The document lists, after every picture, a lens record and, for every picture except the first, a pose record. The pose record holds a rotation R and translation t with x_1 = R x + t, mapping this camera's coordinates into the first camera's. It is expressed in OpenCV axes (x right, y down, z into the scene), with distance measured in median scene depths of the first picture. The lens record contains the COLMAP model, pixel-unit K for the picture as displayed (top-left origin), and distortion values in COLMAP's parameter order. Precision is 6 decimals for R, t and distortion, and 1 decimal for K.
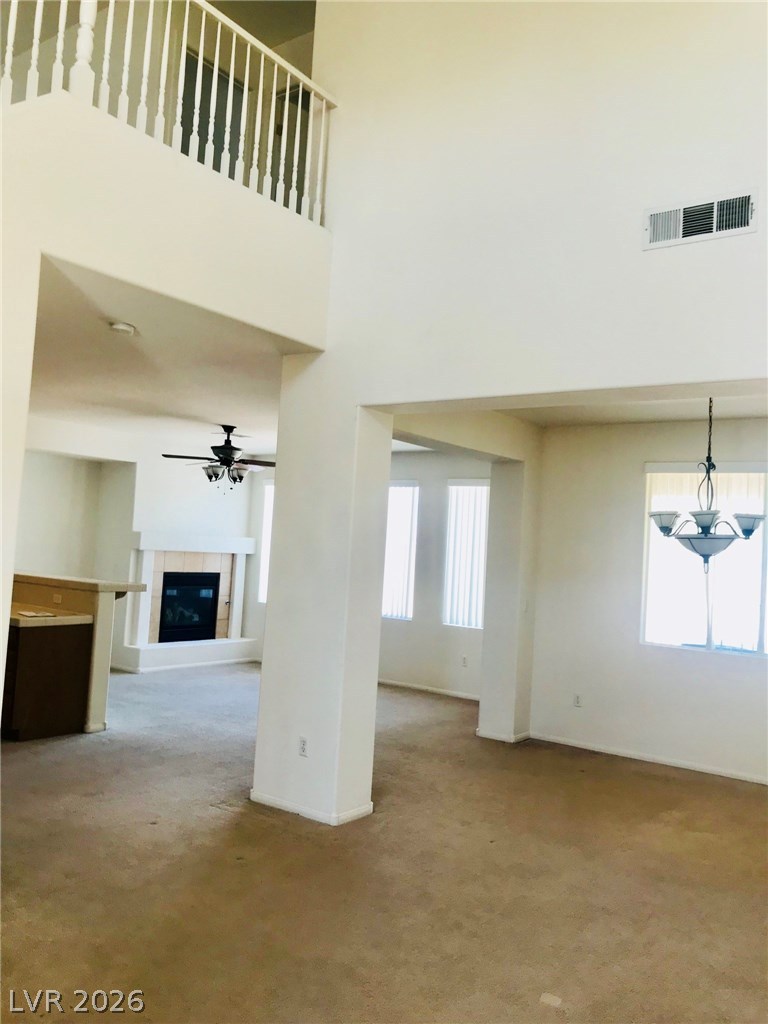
lens RADIAL K [[838.4, 0, 384.0], [0, 838.4, 512.0], [0, 0, 1]] dist [0.029406, -0.012640]
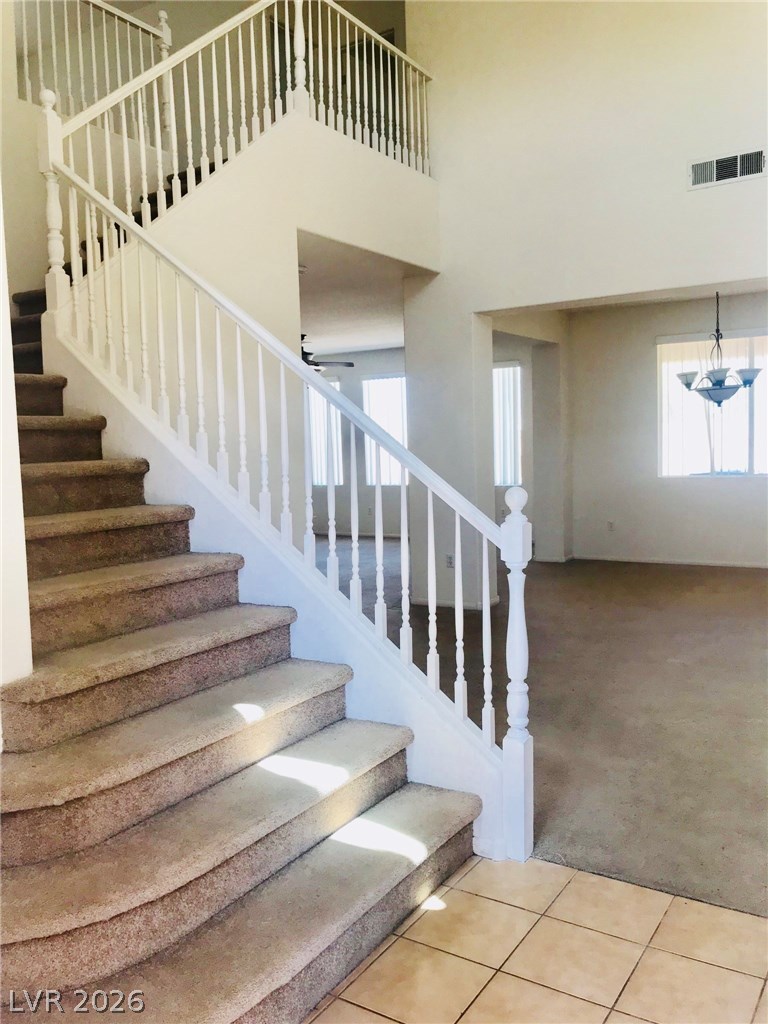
lens RADIAL K [[848.4, 0, 383.3], [0, 848.4, 524.8], [0, 0, 1]] dist [0.035423, 0.004202]
pose [[0.993881, -0.094467, 0.057249, -0.163028], [0.085514, 0.986084, 0.142565, 0.002278], [-0.069920, -0.136797, 0.988128, -0.233565]]
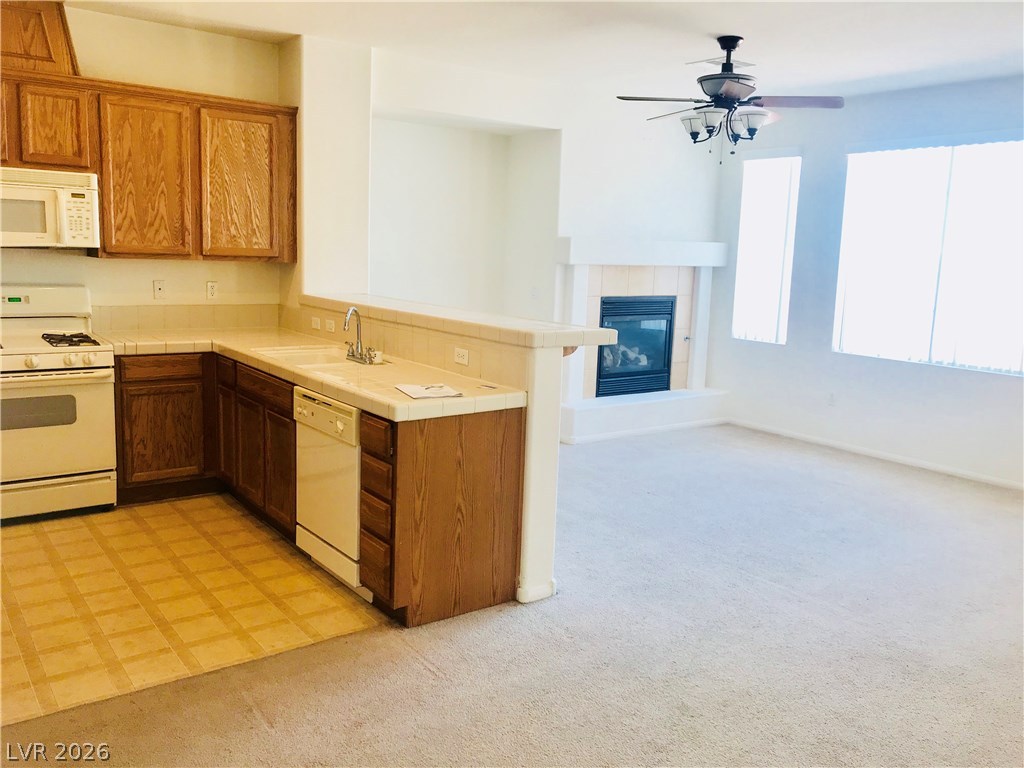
lens RADIAL K [[838.4, 0, 512.0], [0, 838.4, 384.0], [0, 0, 1]] dist [0.029406, -0.012640]
pose [[0.955134, 0.019391, -0.295538, -0.153059], [0.036825, 0.982336, 0.183466, 0.016197], [0.293876, -0.186118, 0.937549, 0.389268]]
